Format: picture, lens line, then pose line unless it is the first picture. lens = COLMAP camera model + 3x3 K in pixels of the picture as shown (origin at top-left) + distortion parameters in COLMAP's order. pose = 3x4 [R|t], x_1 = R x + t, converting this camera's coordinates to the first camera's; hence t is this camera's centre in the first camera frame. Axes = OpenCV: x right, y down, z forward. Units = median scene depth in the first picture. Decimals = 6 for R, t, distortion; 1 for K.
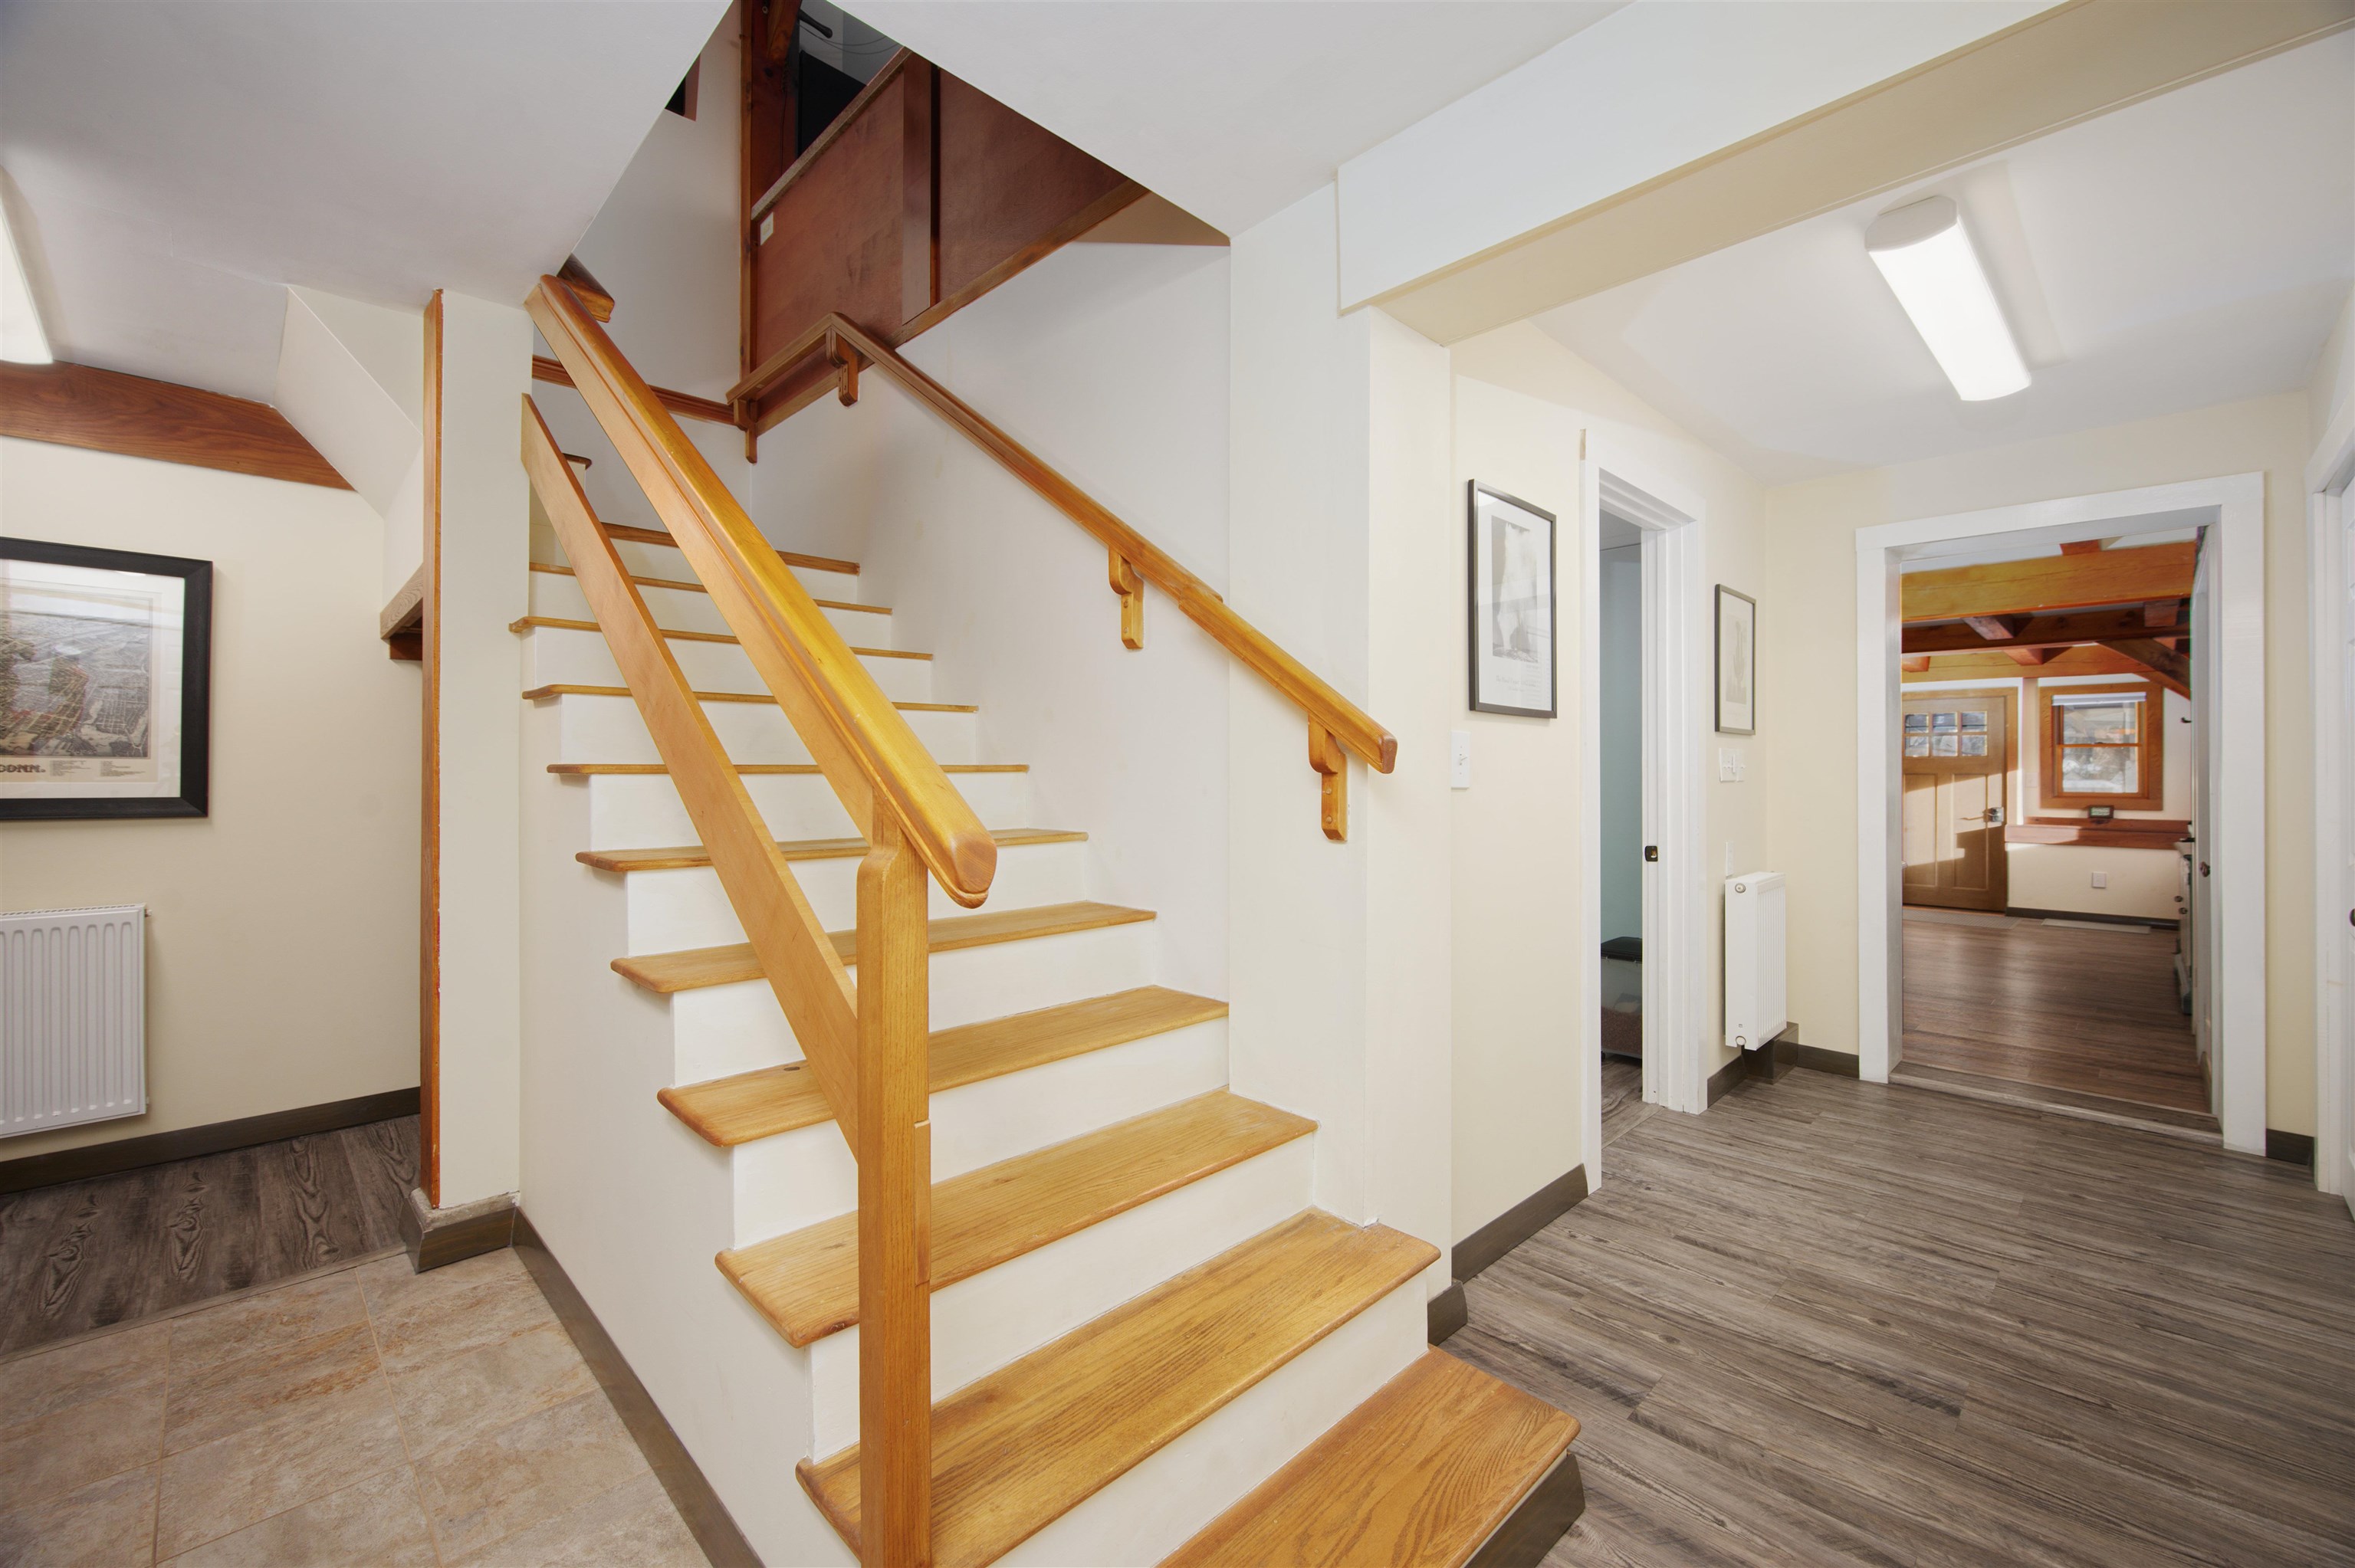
lens RADIAL K [[1010.4, 0, 1185.0], [0, 1010.4, 774.5], [0, 0, 1]] dist [-0.001450, 0.000955]
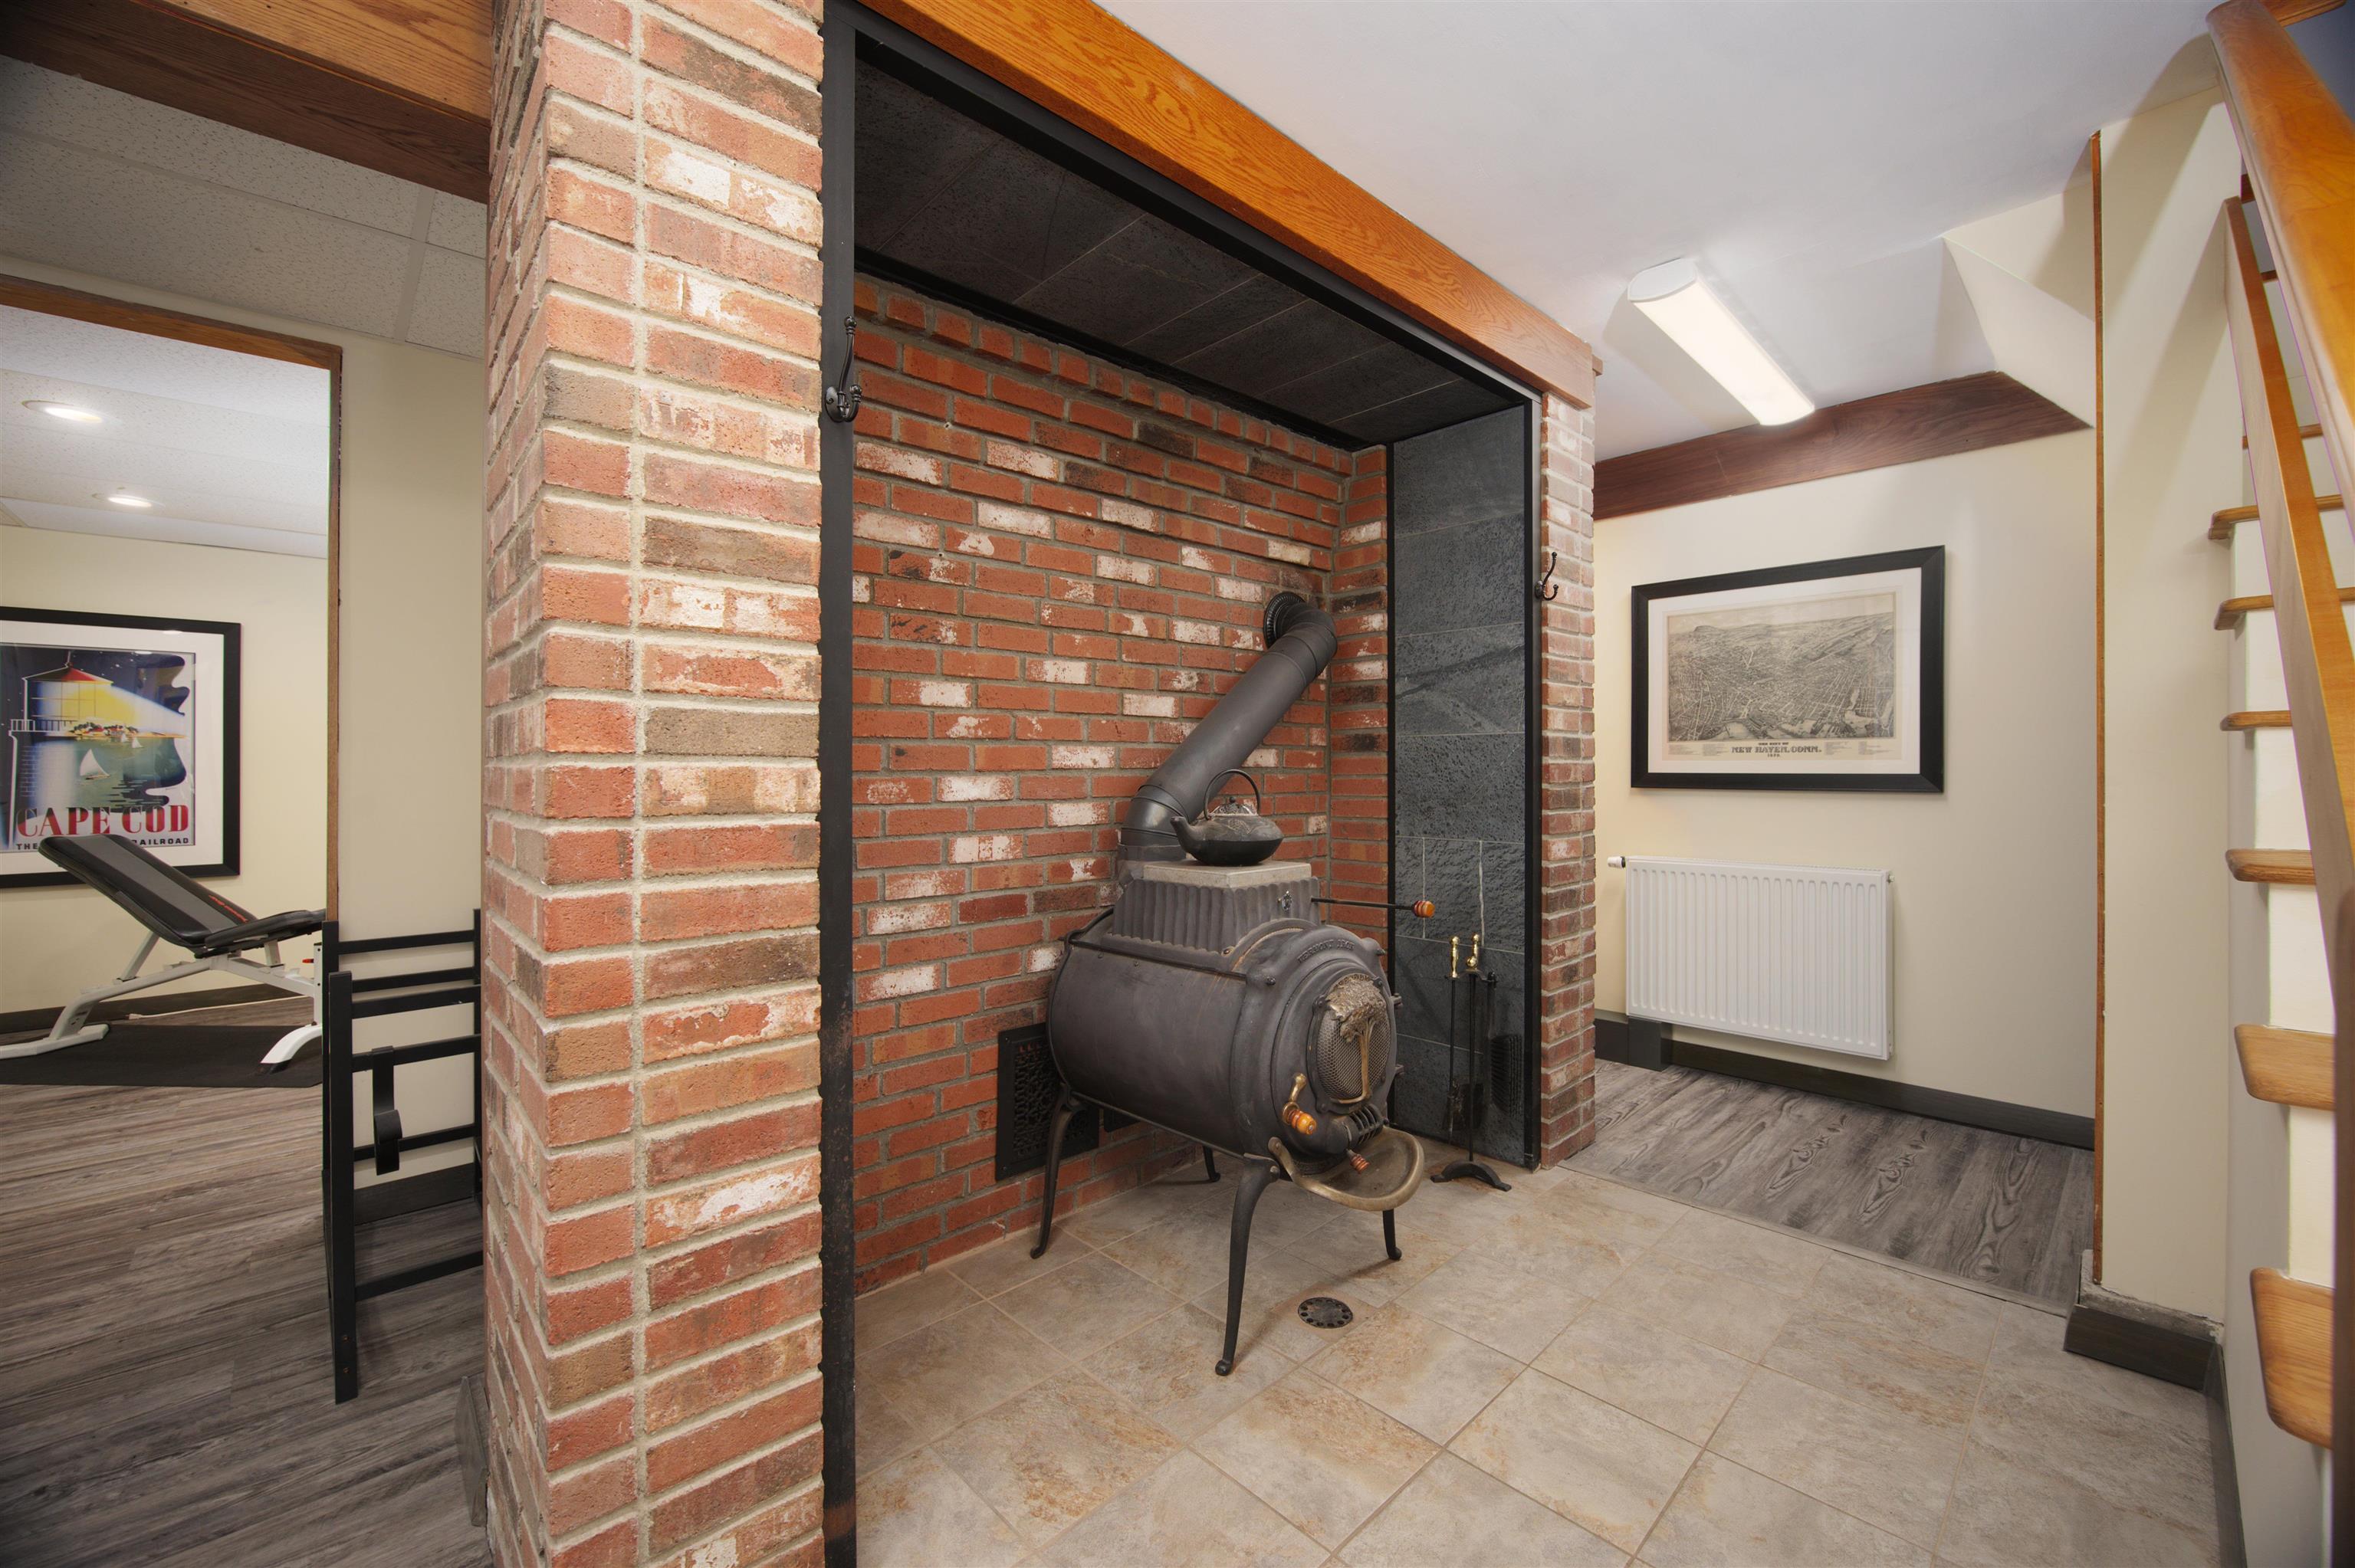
lens RADIAL K [[950.6, 0, 1201.0], [0, 950.6, 774.0], [0, 0, 1]] dist [0.004272, -0.002393]
pose [[-0.011975, 0.002784, -0.999924, 0.018803], [0.000362, 0.999996, 0.002780, 0.020770], [0.999928, -0.000329, -0.011976, 0.271716]]
